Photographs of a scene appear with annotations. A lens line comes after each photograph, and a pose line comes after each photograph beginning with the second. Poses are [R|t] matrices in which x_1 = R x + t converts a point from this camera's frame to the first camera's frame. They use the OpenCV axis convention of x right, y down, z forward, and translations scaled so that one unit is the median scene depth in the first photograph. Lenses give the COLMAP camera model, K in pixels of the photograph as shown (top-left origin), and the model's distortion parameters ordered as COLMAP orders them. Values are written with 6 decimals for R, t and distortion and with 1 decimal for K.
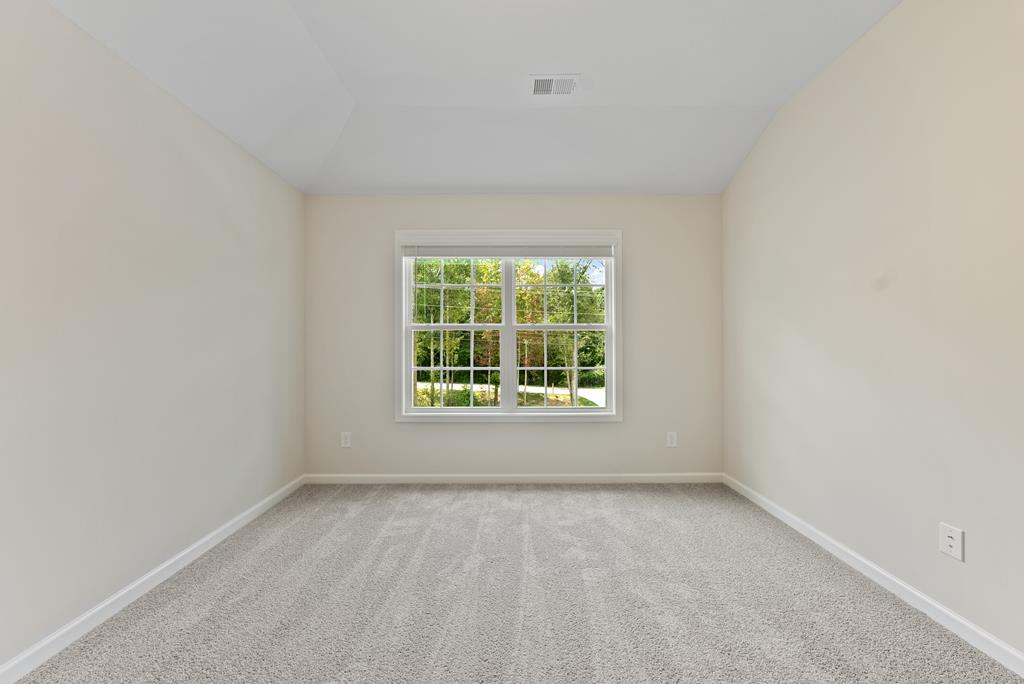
lens RADIAL K [[372.1, 0, 512.0], [0, 372.1, 347.9], [0, 0, 1]] dist [-0.000864, -0.000108]
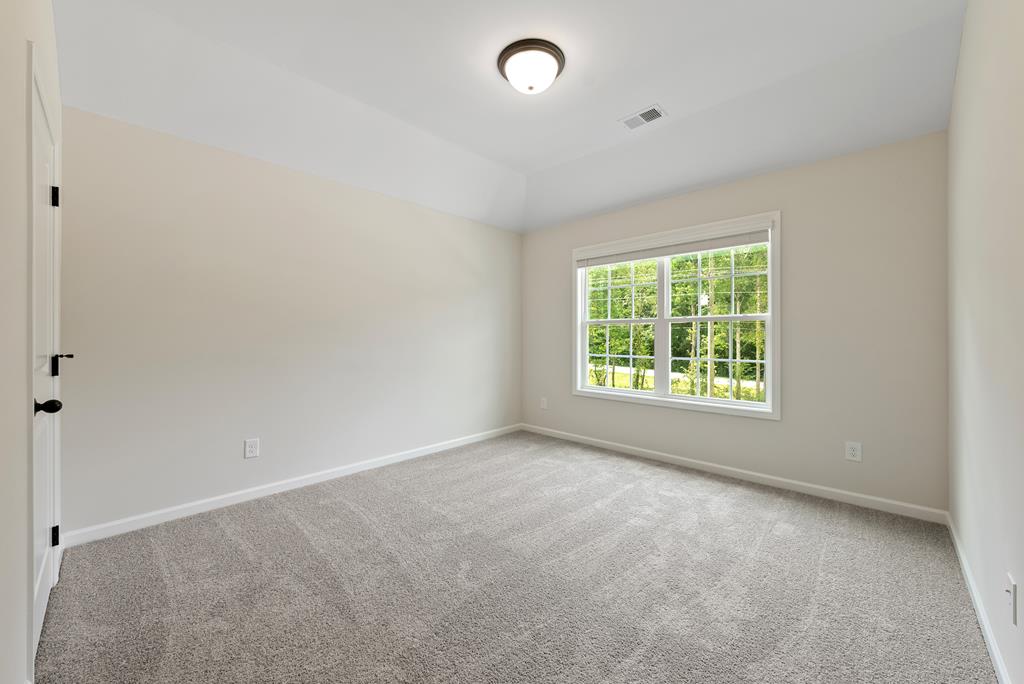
lens RADIAL K [[355.1, 0, 509.5], [0, 355.1, 341.2], [0, 0, 1]] dist [-0.001280, -0.000108]
pose [[0.743612, 0.010672, -0.668526, 0.412000], [-0.005658, 0.999937, 0.009669, -0.001444], [0.668587, -0.003407, 0.743626, -0.099707]]
